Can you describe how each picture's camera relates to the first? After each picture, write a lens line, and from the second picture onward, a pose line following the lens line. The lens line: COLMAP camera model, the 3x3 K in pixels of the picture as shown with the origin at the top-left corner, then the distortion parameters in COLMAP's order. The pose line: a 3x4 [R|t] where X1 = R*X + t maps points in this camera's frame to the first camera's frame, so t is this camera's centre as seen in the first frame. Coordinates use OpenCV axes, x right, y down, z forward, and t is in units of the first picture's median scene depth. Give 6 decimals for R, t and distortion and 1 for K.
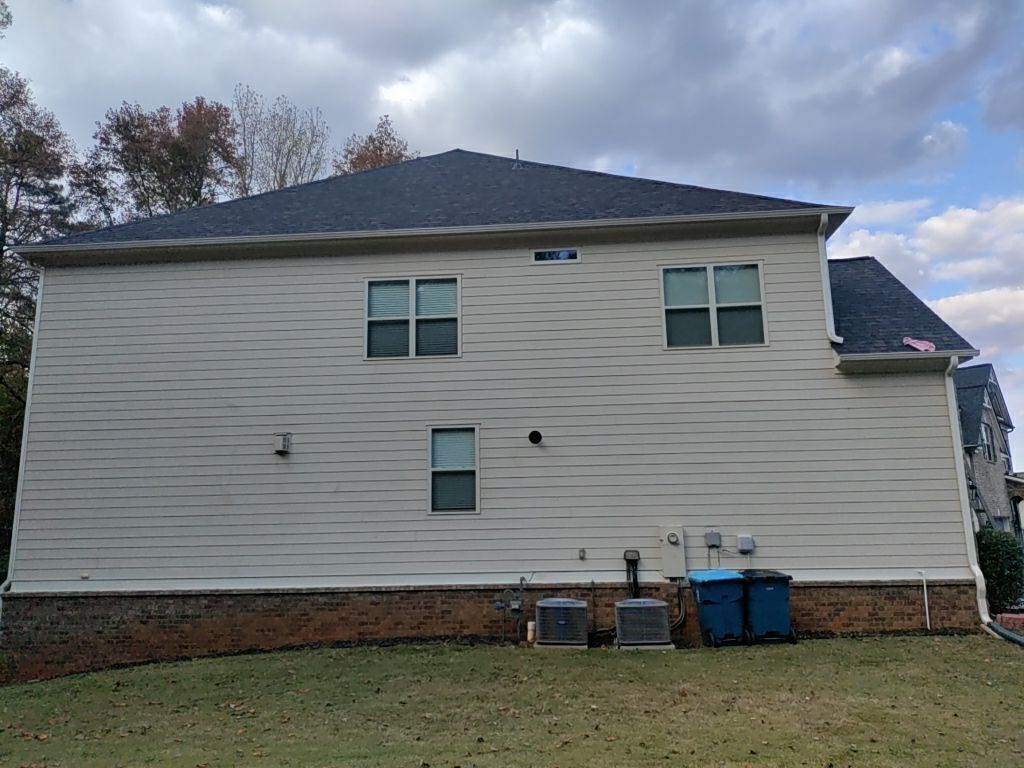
lens RADIAL K [[746.4, 0, 511.7], [0, 746.4, 386.4], [0, 0, 1]] dist [0.084333, -0.074541]
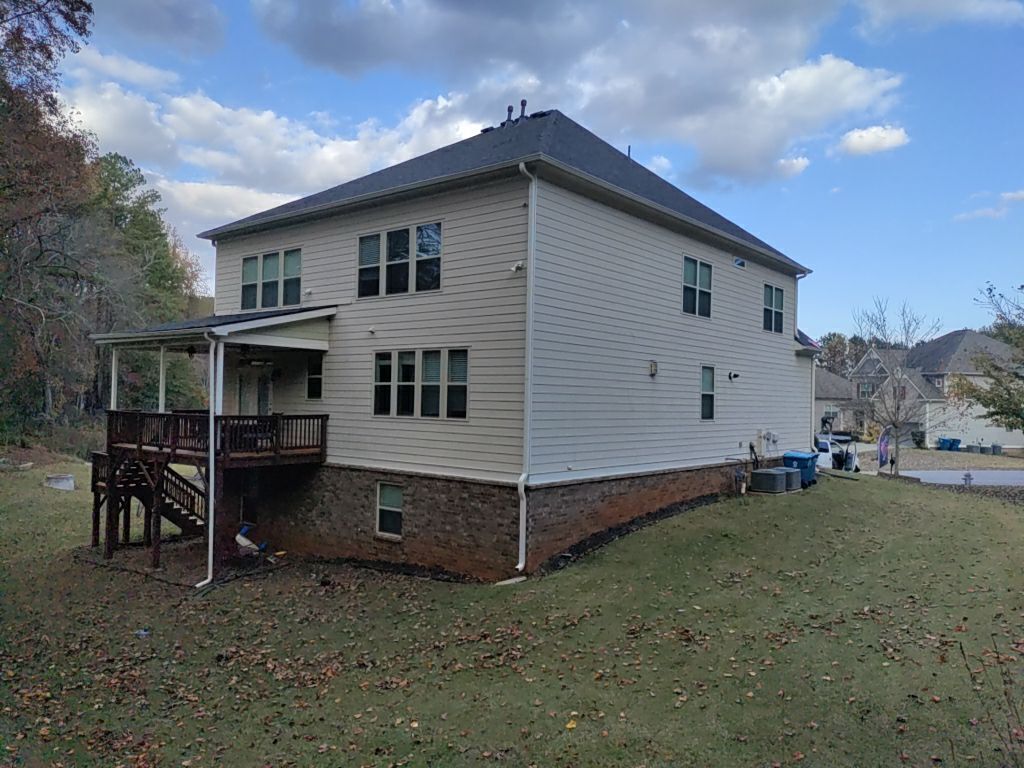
lens RADIAL K [[746.4, 0, 510.0], [0, 746.4, 381.8], [0, 0, 1]] dist [0.084333, -0.074541]
pose [[0.583087, 0.047429, 0.811024, -1.554949], [-0.179467, 0.981151, 0.071651, 0.049731], [-0.792339, -0.187331, 0.580609, 0.415136]]
